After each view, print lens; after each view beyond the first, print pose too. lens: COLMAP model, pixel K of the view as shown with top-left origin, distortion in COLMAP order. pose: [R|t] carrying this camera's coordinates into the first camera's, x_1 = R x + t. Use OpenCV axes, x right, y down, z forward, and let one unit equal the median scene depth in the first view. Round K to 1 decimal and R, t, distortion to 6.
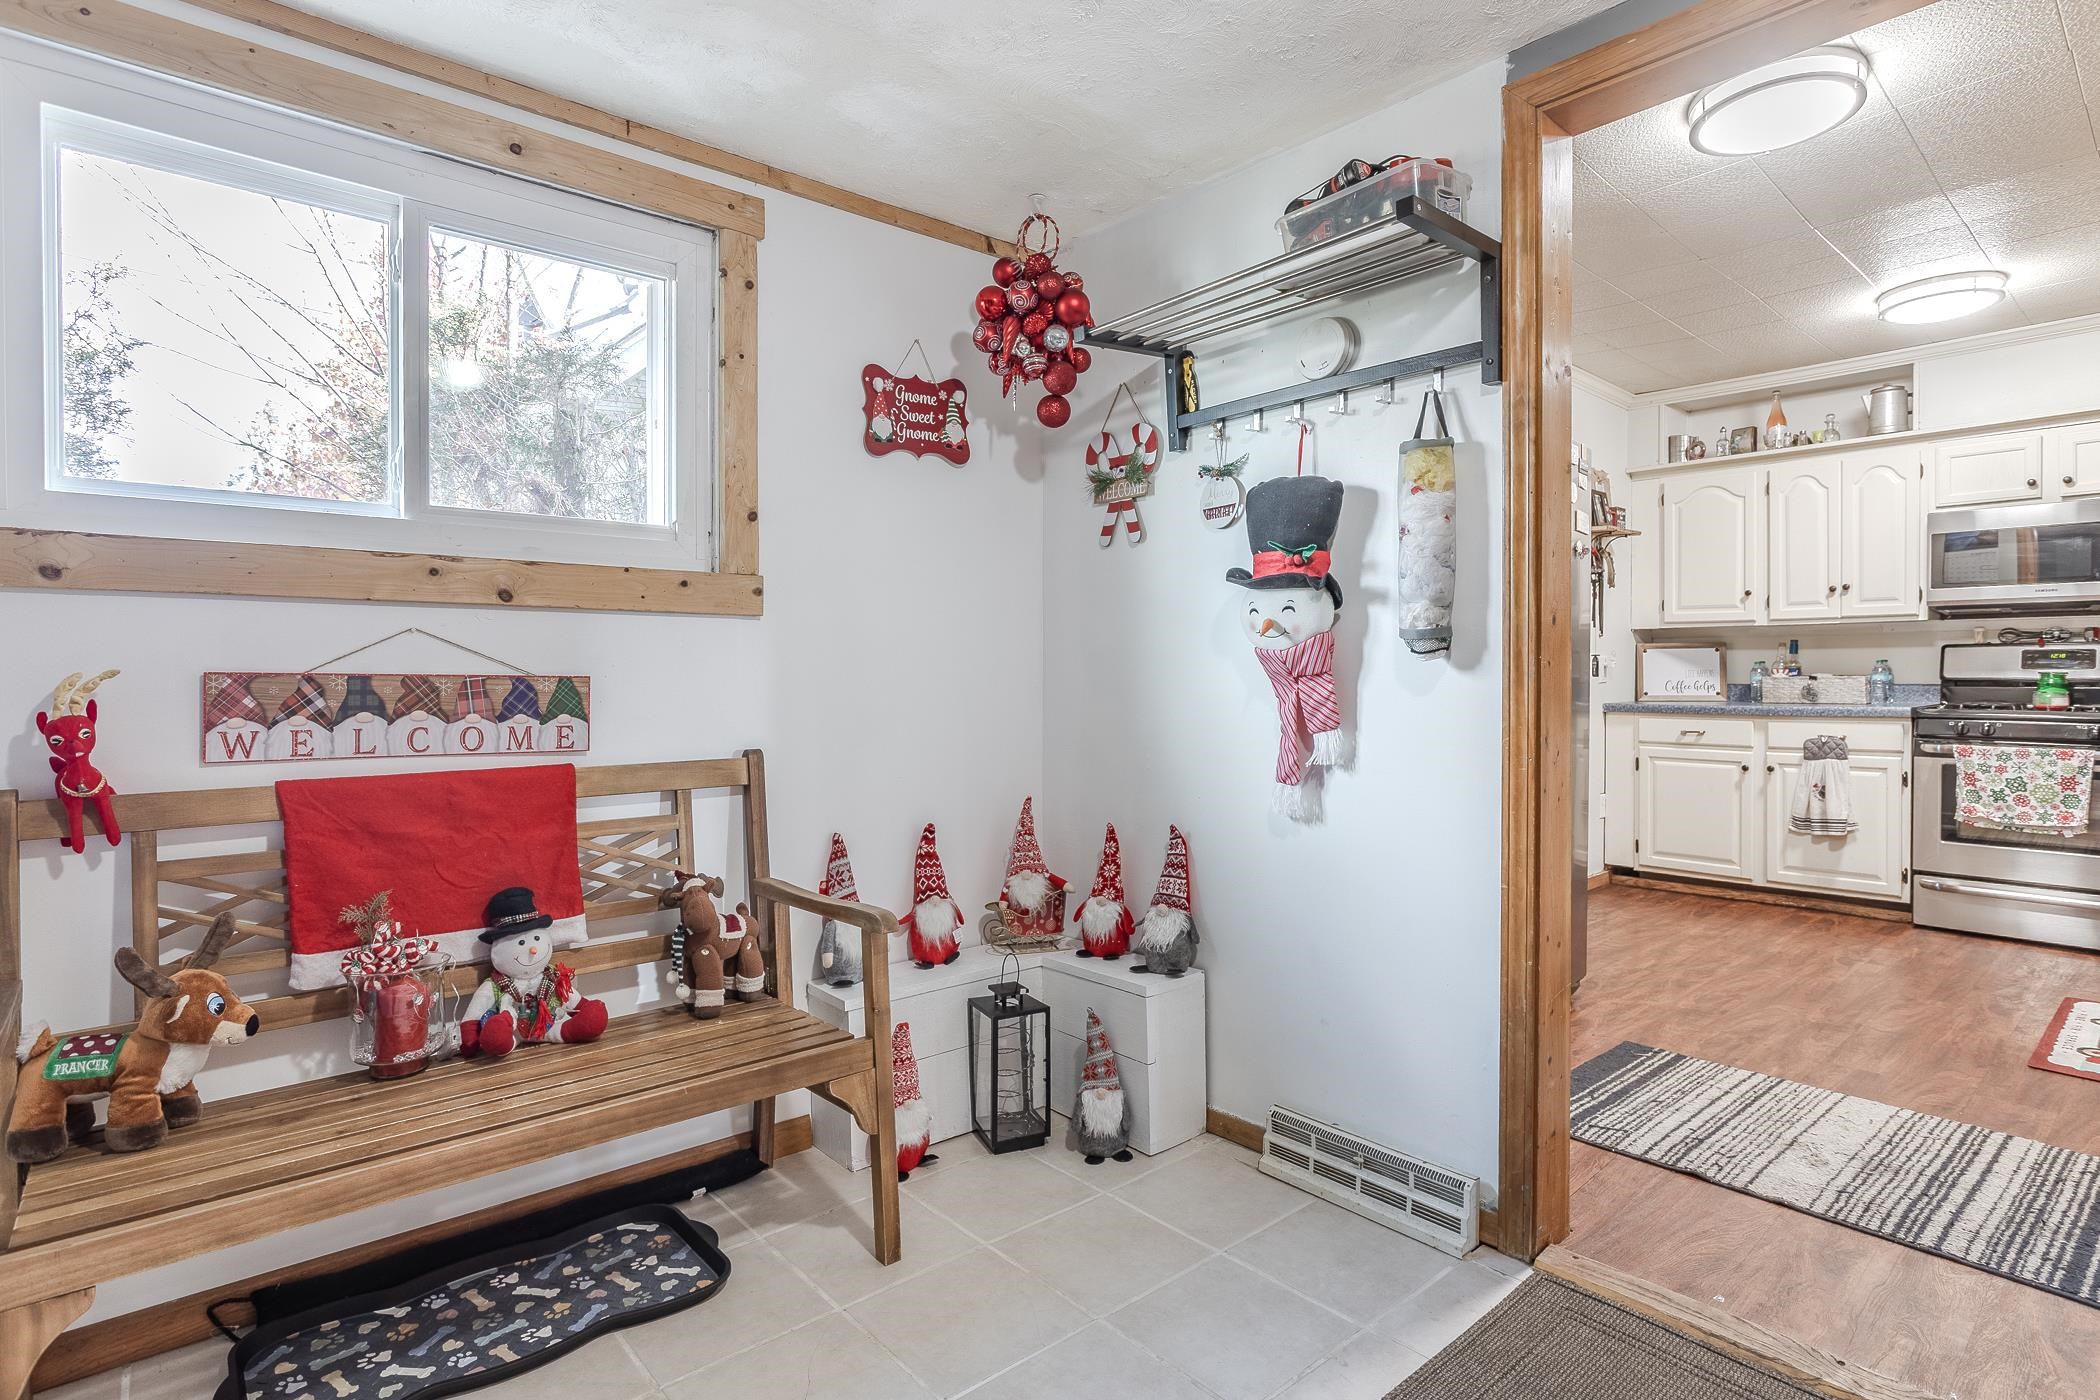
lens RADIAL K [[1064.4, 0, 969.8], [0, 1064.4, 685.0], [0, 0, 1]] dist [-0.040115, 0.009308]
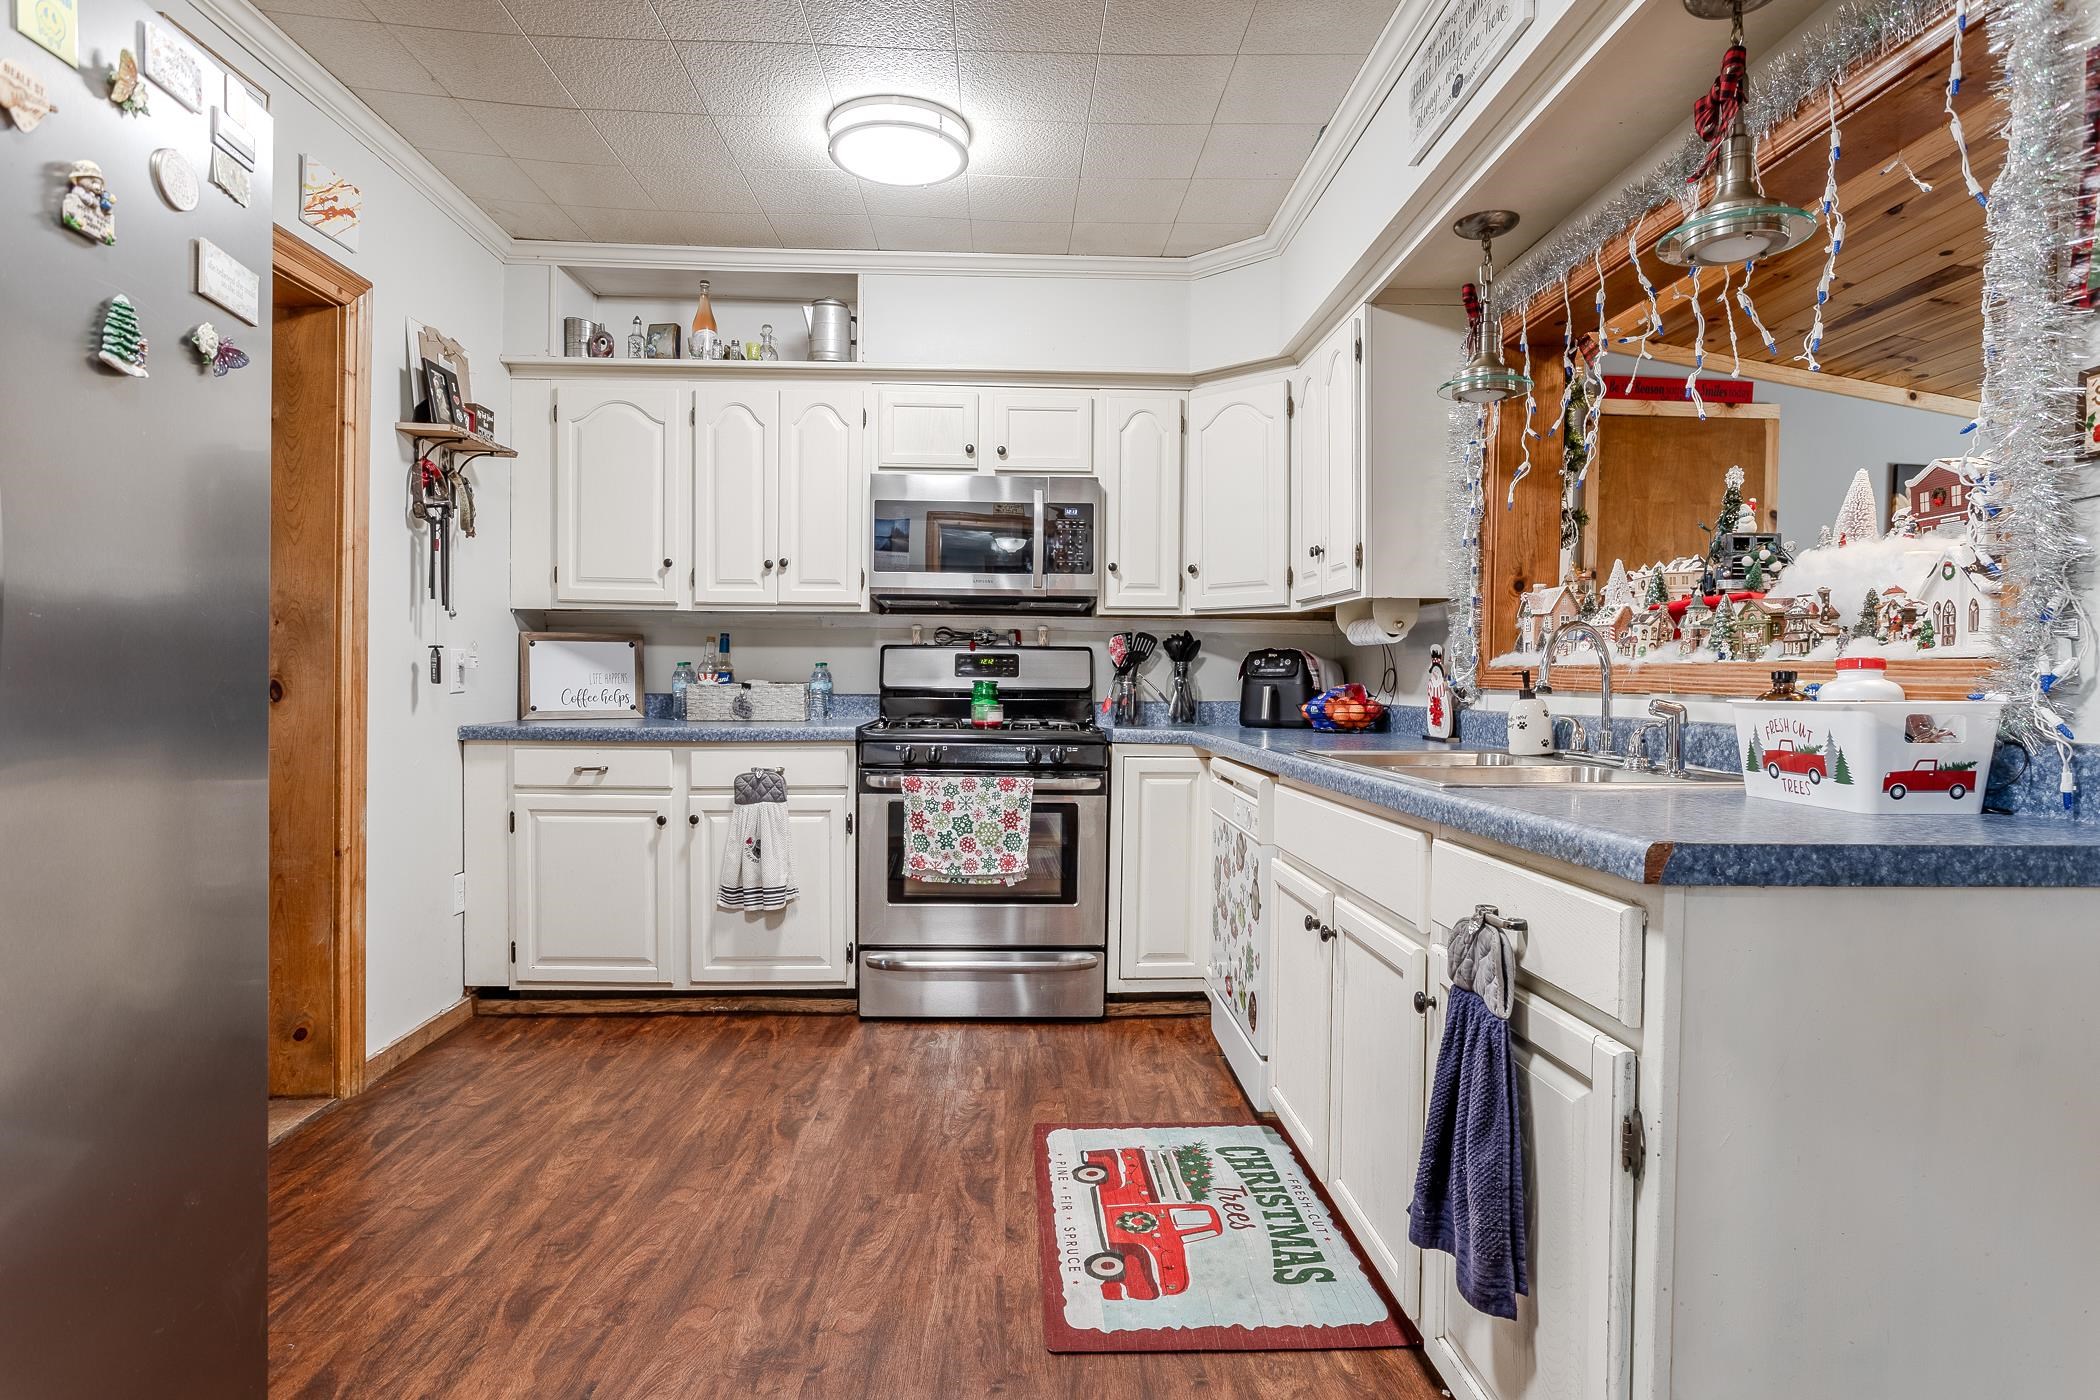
lens RADIAL K [[1128.4, 0, 1052.1], [0, 1128.4, 705.3], [0, 0, 1]] dist [-0.002945, 0.001072]
pose [[0.589386, -0.011131, 0.807775, 0.318728], [-0.002124, 0.999880, 0.015328, -0.006309], [-0.807848, -0.010750, 0.589292, 0.386016]]
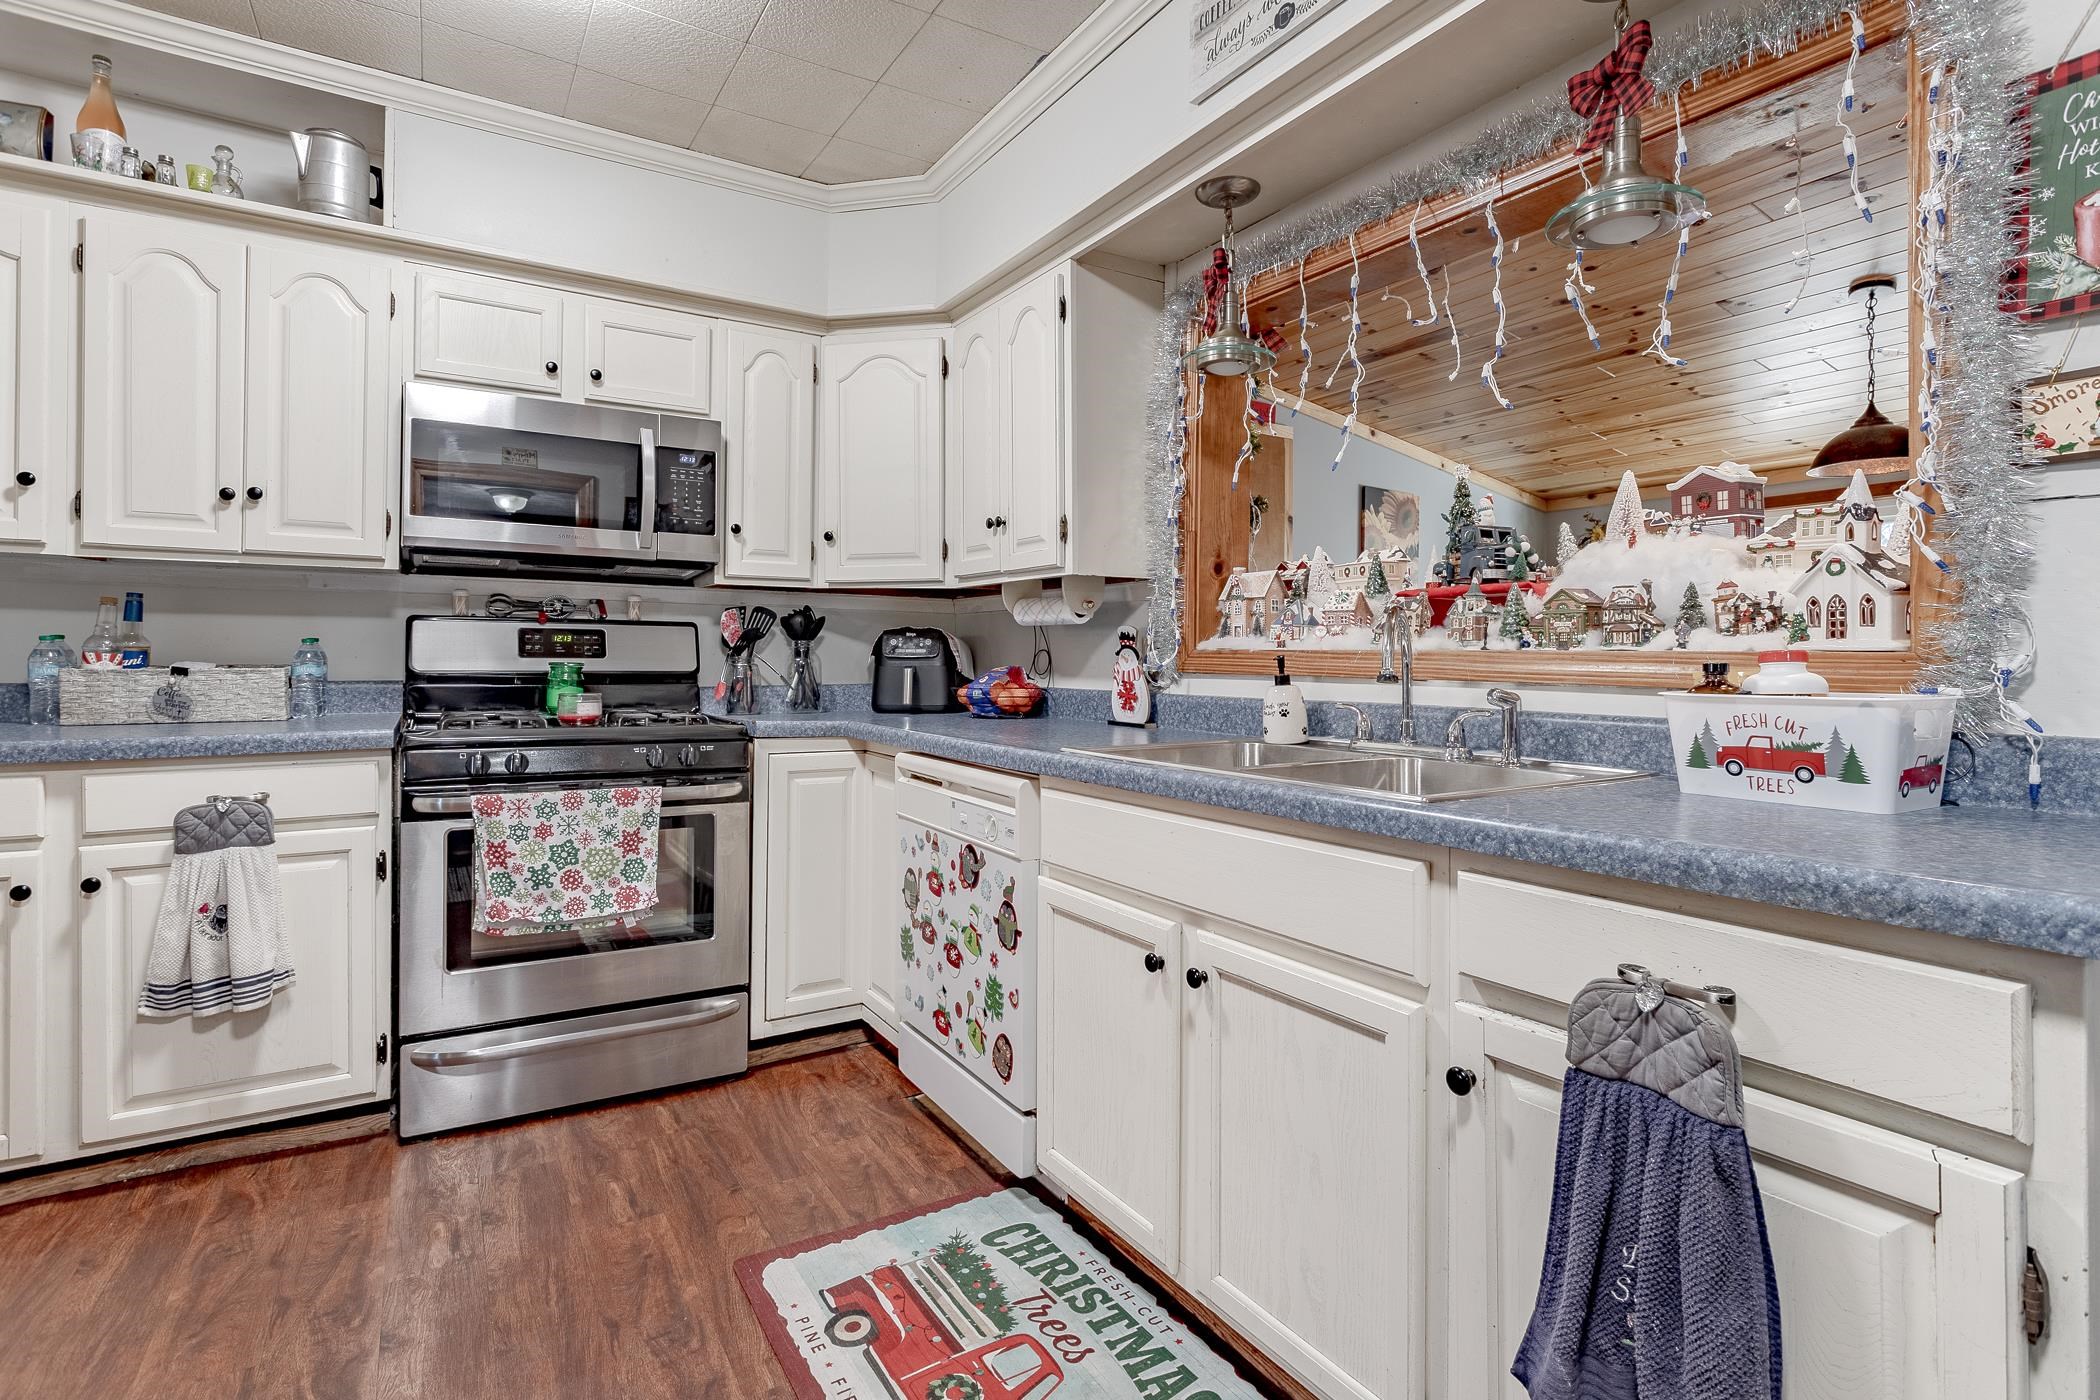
lens RADIAL K [[1023.7, 0, 1051.5], [0, 1023.7, 656.2], [0, 0, 1]] dist [-0.011692, 0.007428]
pose [[0.118726, 0.005617, 0.992911, 0.406760], [-0.000267, 0.999984, -0.005625, -0.012207], [-0.992927, 0.000403, 0.118725, 0.570020]]
